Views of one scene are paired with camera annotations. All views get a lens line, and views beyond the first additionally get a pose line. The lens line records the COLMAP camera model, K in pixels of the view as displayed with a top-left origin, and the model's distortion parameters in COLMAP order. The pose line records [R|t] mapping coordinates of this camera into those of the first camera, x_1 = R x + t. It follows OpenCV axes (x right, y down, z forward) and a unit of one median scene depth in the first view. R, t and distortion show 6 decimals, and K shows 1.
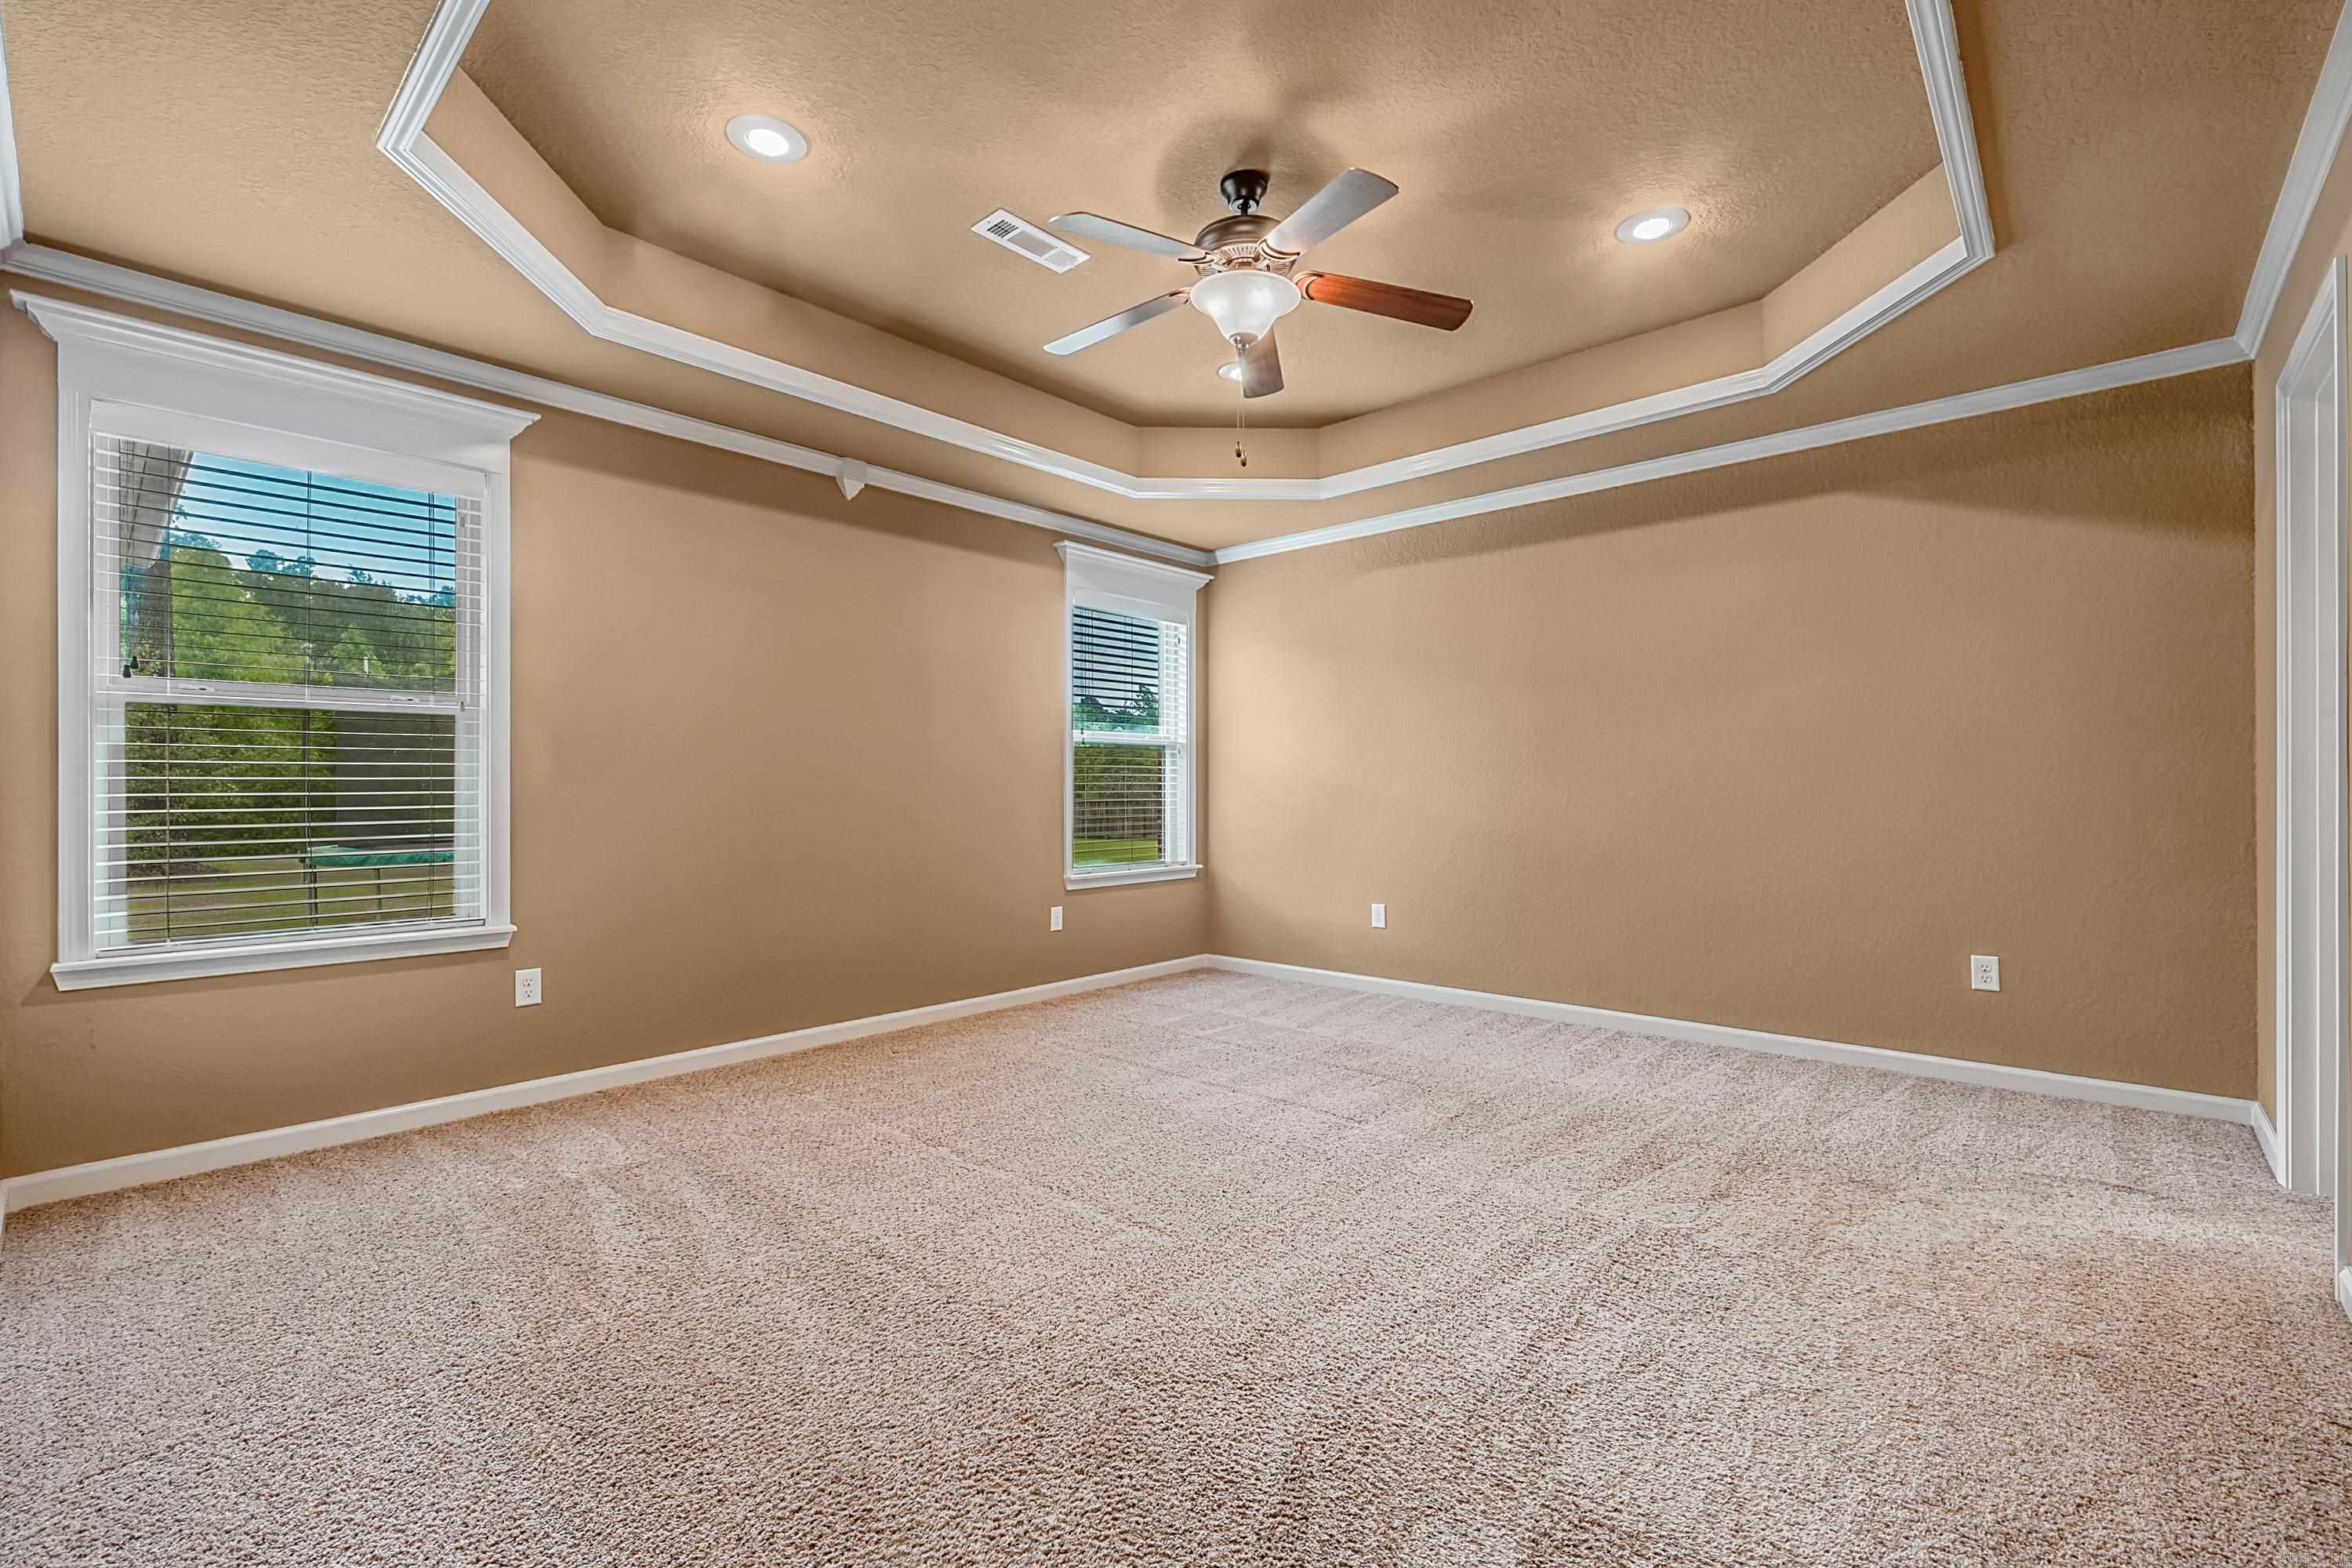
lens RADIAL K [[1008.7, 0, 1168.3], [0, 1008.7, 791.6], [0, 0, 1]] dist [-0.002156, -0.000869]
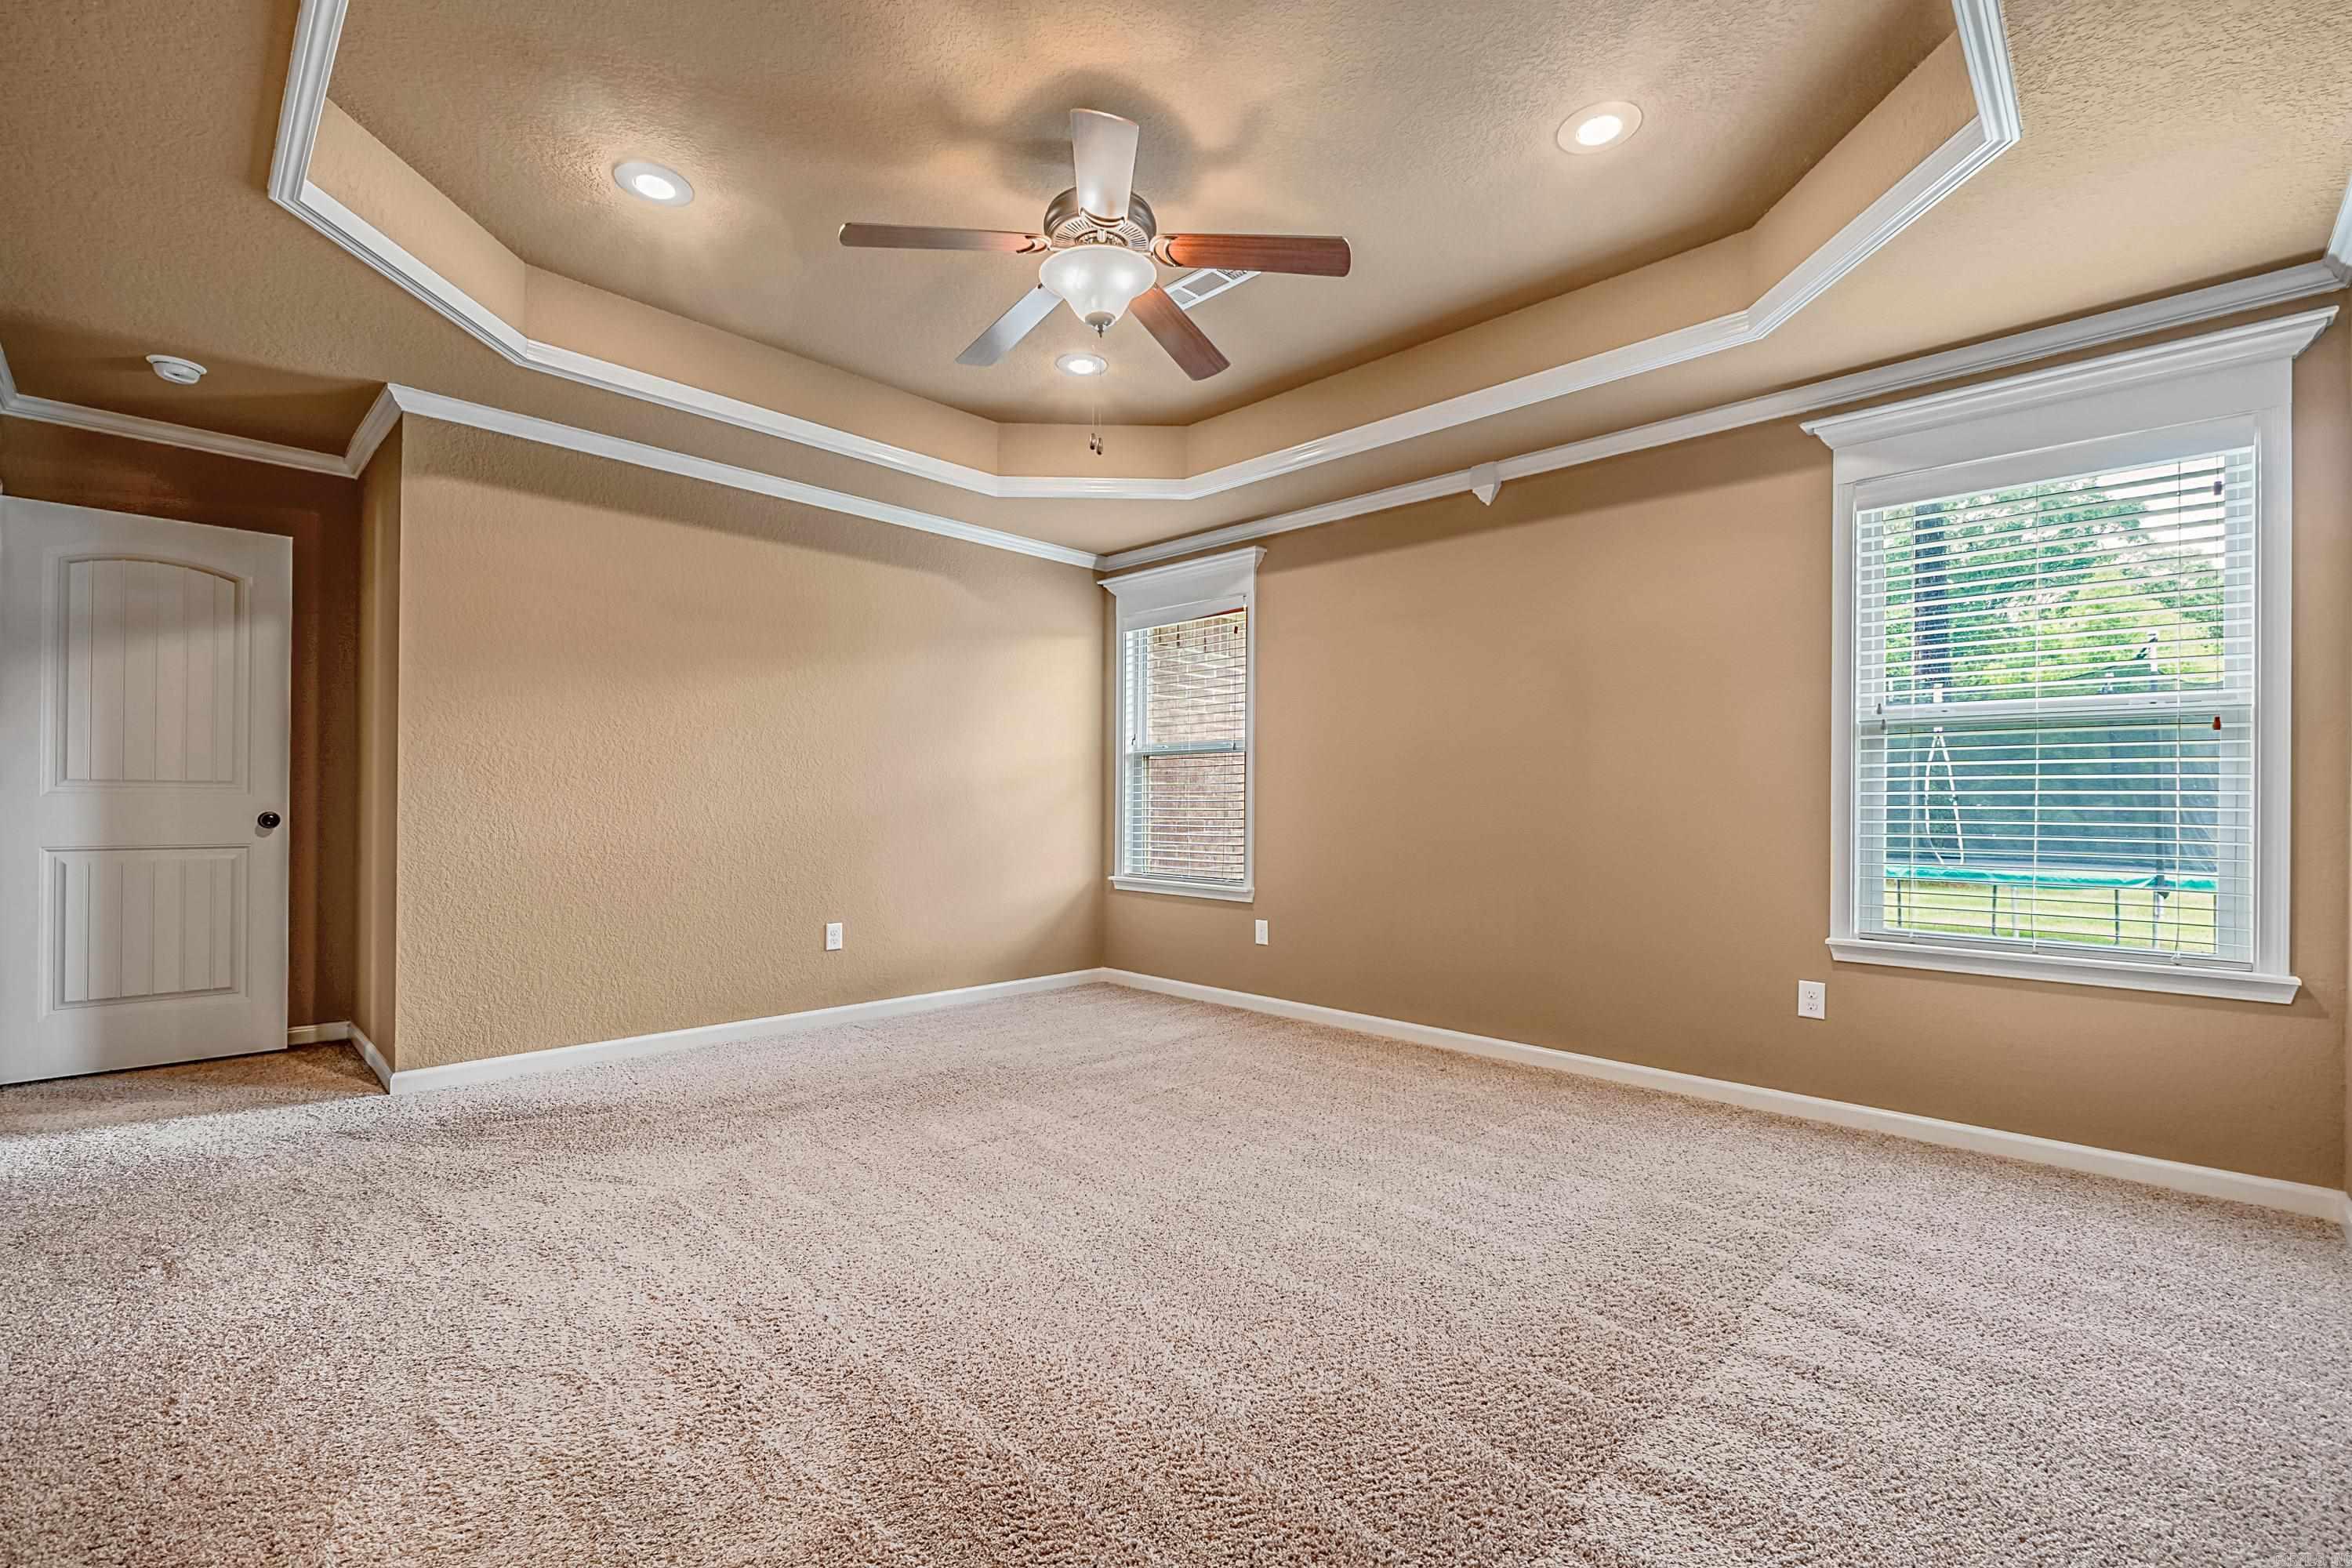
lens RADIAL K [[994.9, 0, 1171.4], [0, 994.9, 793.5], [0, 0, 1]] dist [-0.002997, -0.000504]
pose [[-0.037549, -0.004721, -0.999284, 0.624244], [-0.007389, 0.999963, -0.004447, -0.002082], [0.999267, 0.007217, -0.037582, 0.689762]]
